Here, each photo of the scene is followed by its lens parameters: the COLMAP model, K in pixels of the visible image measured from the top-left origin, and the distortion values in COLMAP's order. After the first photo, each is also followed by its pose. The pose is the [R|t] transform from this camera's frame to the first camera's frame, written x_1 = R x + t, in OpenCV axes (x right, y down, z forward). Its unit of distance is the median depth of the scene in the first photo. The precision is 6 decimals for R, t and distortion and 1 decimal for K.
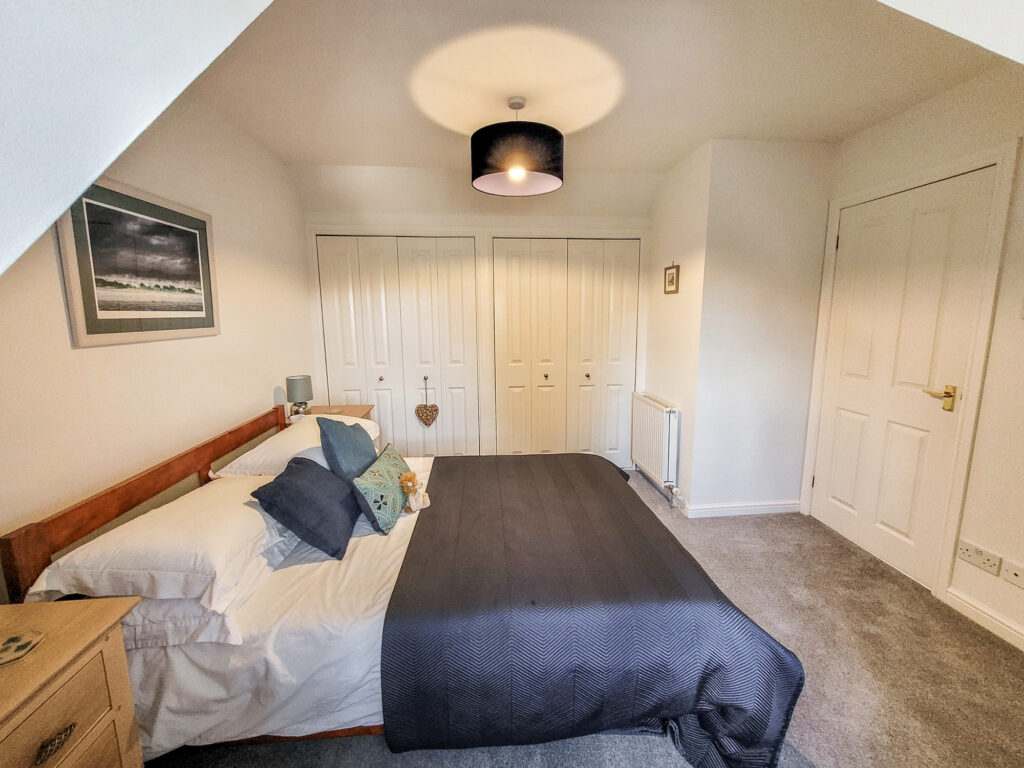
lens RADIAL K [[411.4, 0, 511.5], [0, 411.4, 372.2], [0, 0, 1]] dist [0.000429, -0.000018]
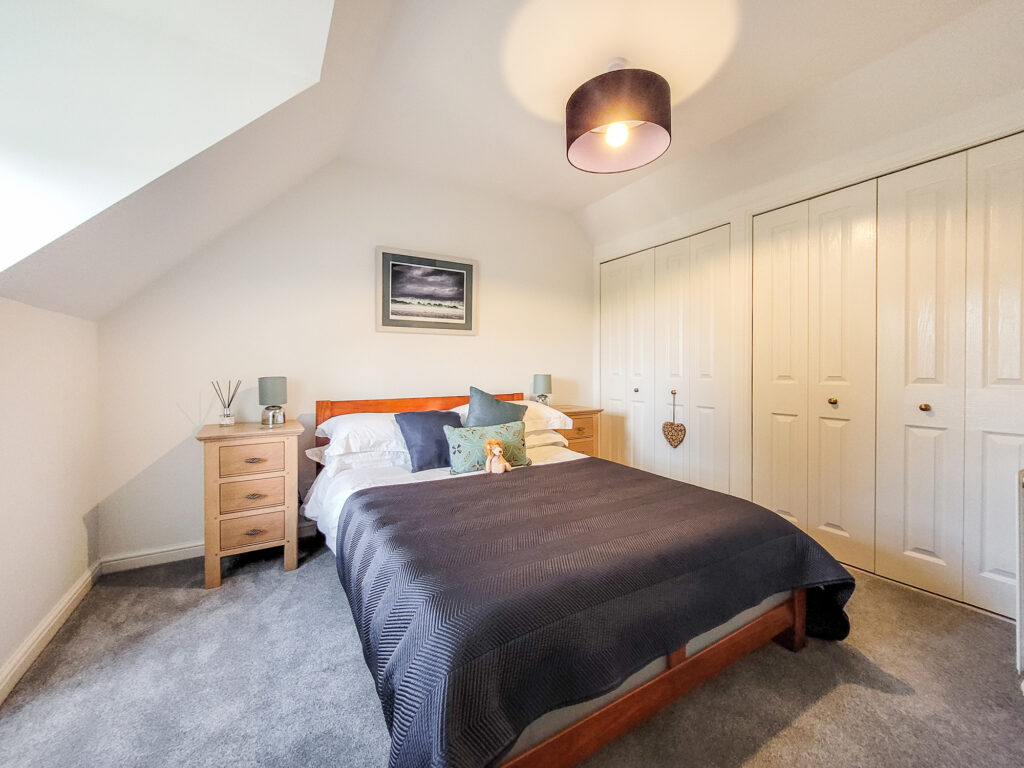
lens RADIAL K [[411.4, 0, 511.5], [0, 411.4, 372.2], [0, 0, 1]] dist [0.000429, -0.000018]
pose [[0.437312, 0.013310, -0.899212, 0.842471], [-0.132260, 0.989970, -0.049669, 0.117840], [0.889531, 0.140651, 0.434686, 0.545464]]
